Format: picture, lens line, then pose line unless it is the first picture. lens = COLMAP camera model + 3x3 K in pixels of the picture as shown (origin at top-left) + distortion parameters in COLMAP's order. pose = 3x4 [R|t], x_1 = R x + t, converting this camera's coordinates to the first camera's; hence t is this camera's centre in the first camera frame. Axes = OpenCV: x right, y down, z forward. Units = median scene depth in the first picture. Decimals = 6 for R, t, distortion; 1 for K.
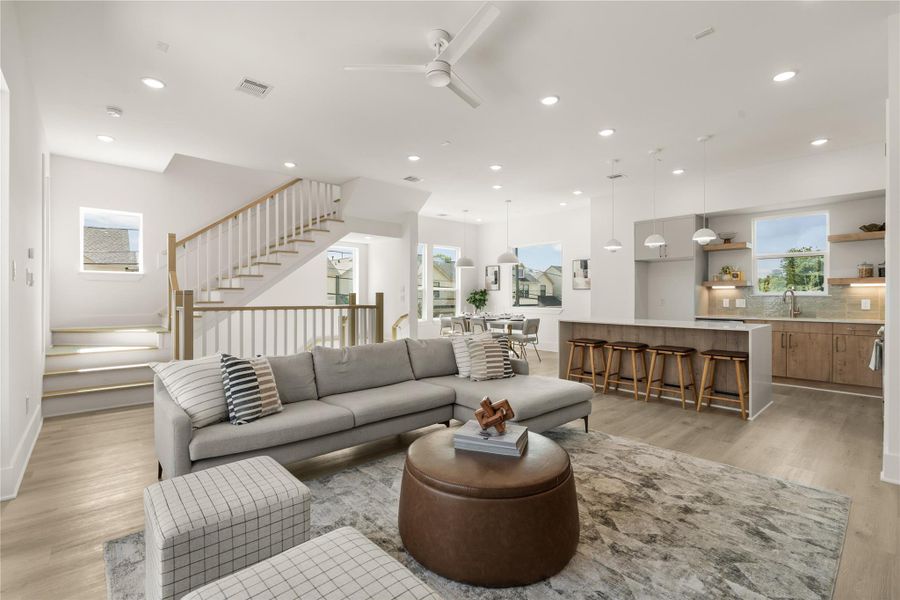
lens RADIAL K [[404.7, 0, 450.0], [0, 404.7, 300.0], [0, 0, 1]] dist [-0.001671, 0.000458]
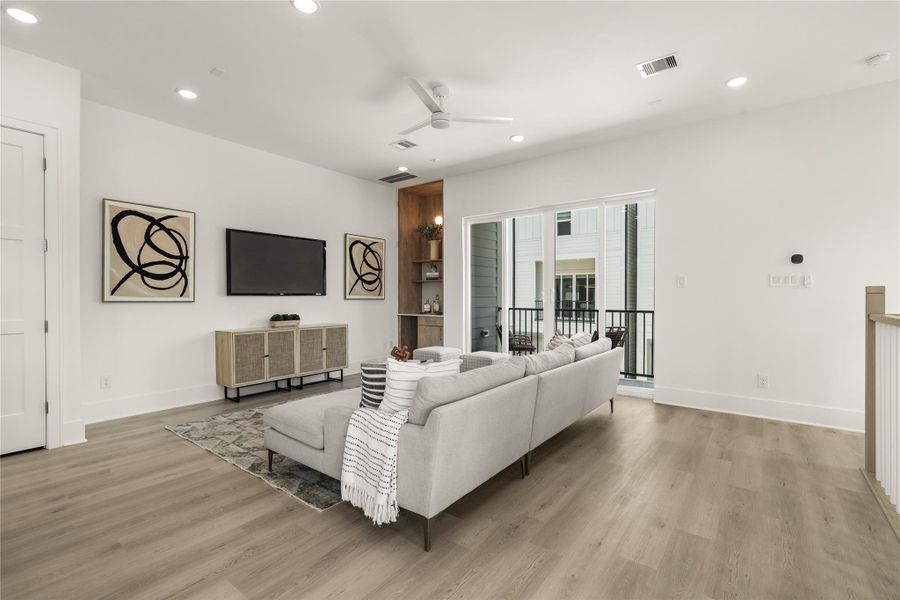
lens RADIAL K [[404.7, 0, 450.0], [0, 404.7, 300.0], [0, 0, 1]] dist [-0.001671, 0.000458]
pose [[-0.983008, -0.000912, -0.183563, 0.141208], [-0.003033, 0.999932, 0.011271, -0.009649], [0.183540, 0.011636, -0.982943, 1.820167]]
